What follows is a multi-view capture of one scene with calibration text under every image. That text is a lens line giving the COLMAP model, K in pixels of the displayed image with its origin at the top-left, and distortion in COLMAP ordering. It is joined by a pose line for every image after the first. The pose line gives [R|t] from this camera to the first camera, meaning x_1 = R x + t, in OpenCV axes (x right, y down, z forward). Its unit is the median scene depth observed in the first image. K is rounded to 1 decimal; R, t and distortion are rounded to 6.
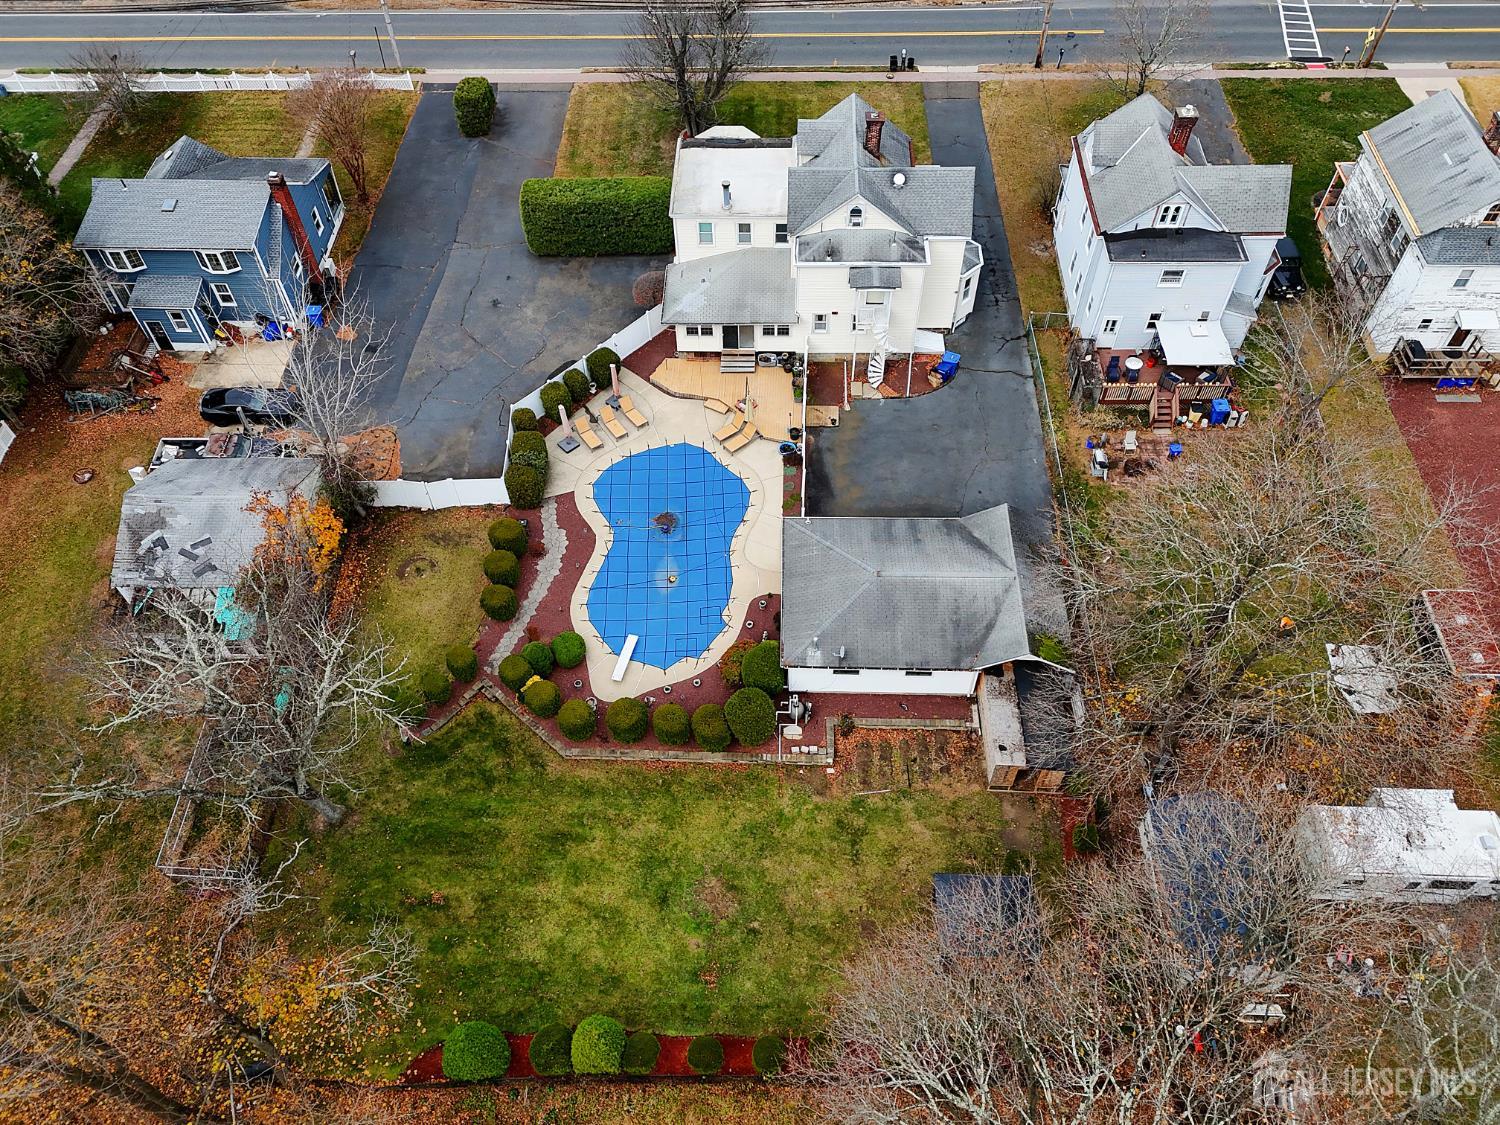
lens RADIAL K [[1117.3, 0, 754.4], [0, 1117.3, 572.4], [0, 0, 1]] dist [0.073690, -0.068091]
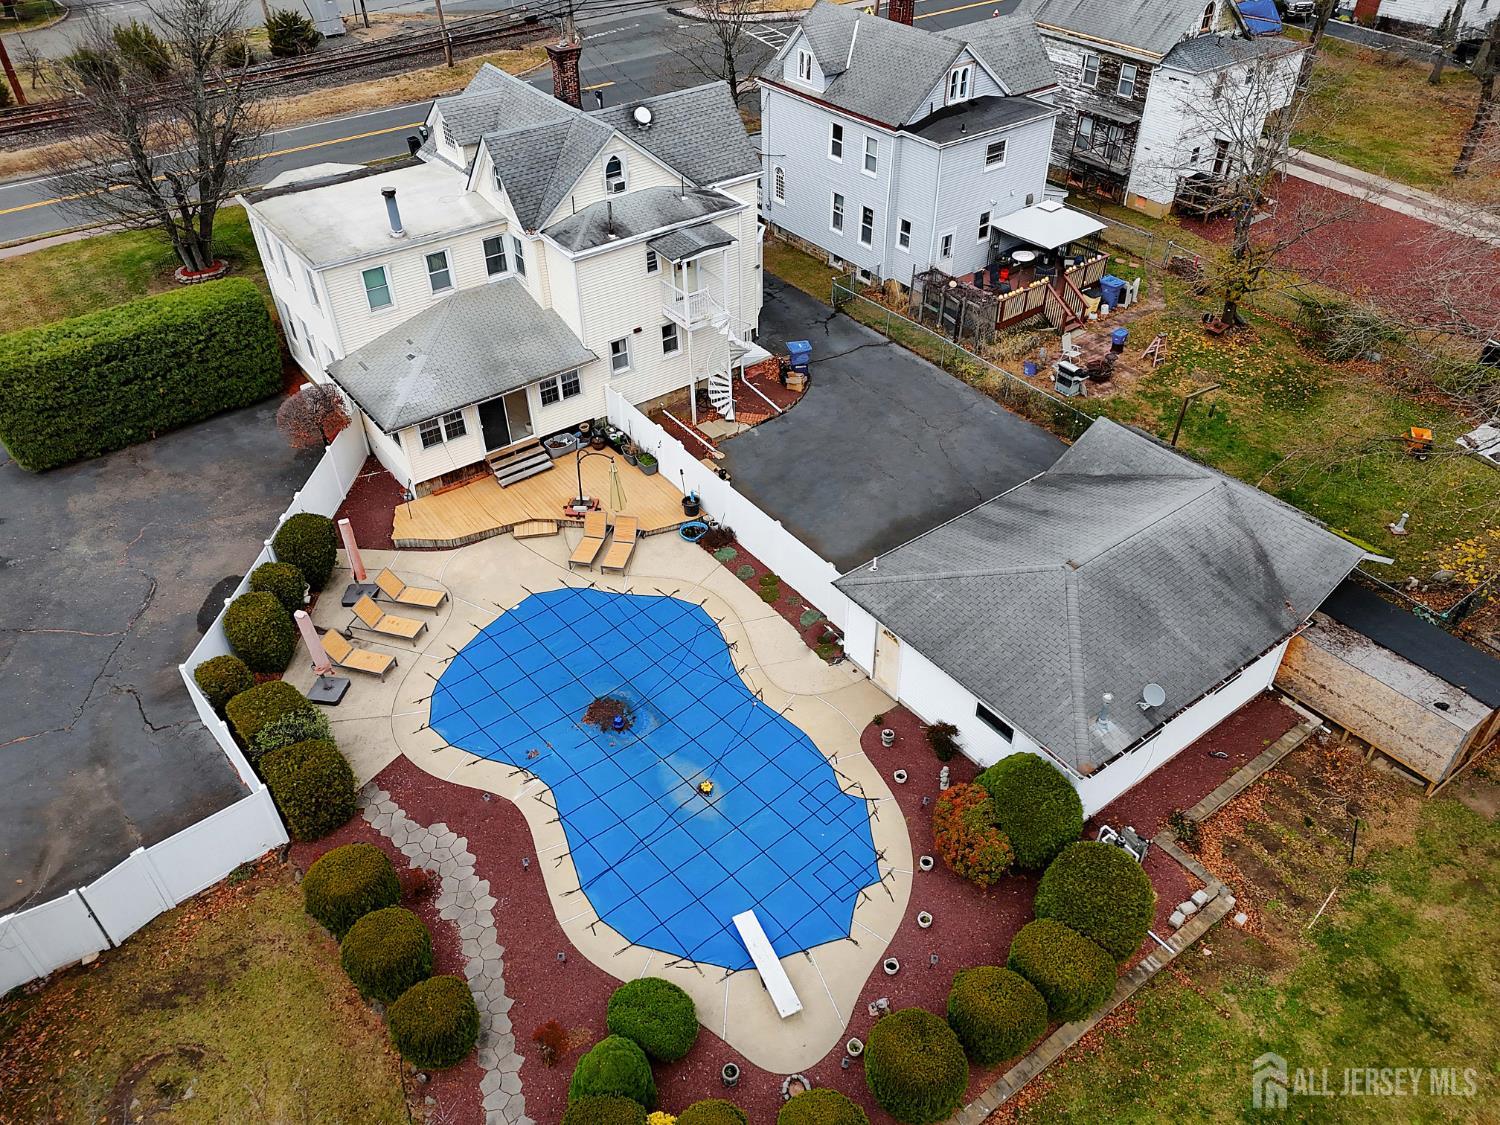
lens RADIAL K [[1117.3, 0, 756.8], [0, 1117.3, 563.2], [0, 0, 1]] dist [0.073690, -0.068091]
pose [[0.779684, -0.383177, 0.495246, -0.250608], [0.496481, 0.860257, -0.116038, -0.010450], [-0.381575, 0.336353, 0.860969, 0.489245]]
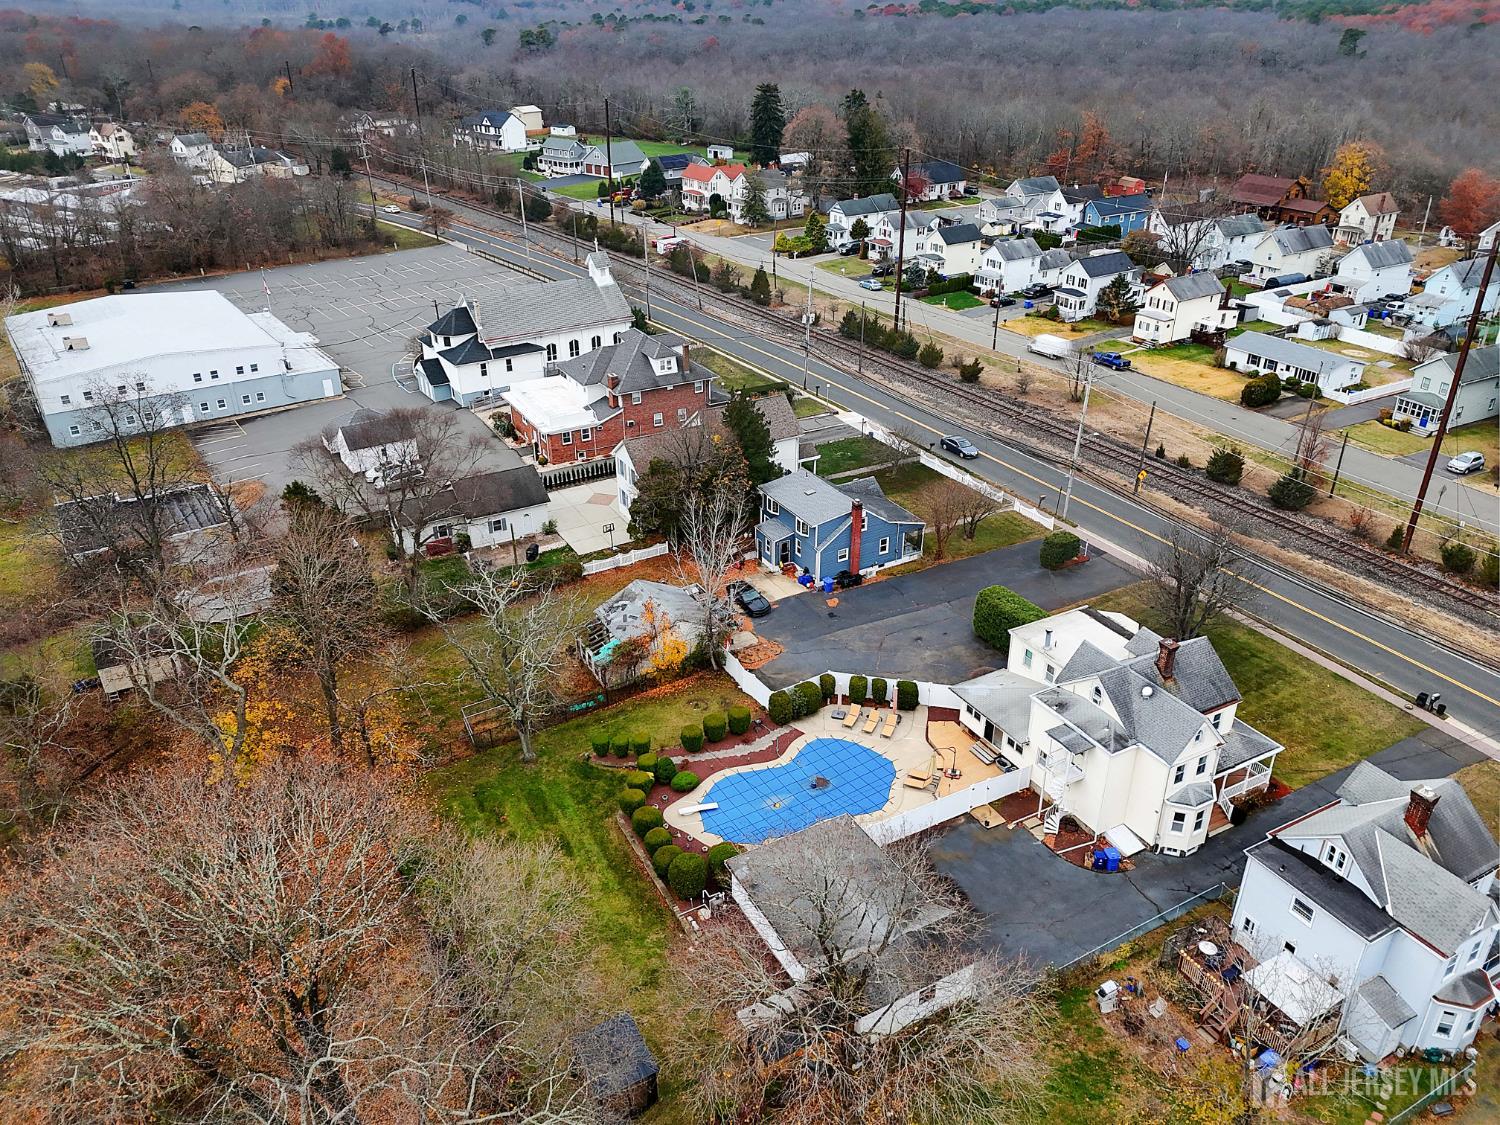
lens RADIAL K [[1117.3, 0, 720.3], [0, 1117.3, 532.1], [0, 0, 1]] dist [0.073690, -0.068091]
pose [[0.486631, 0.393481, -0.779977, 0.754267], [-0.692619, 0.717903, -0.069962, -0.081526], [0.532419, 0.574272, 0.621886, -0.046537]]
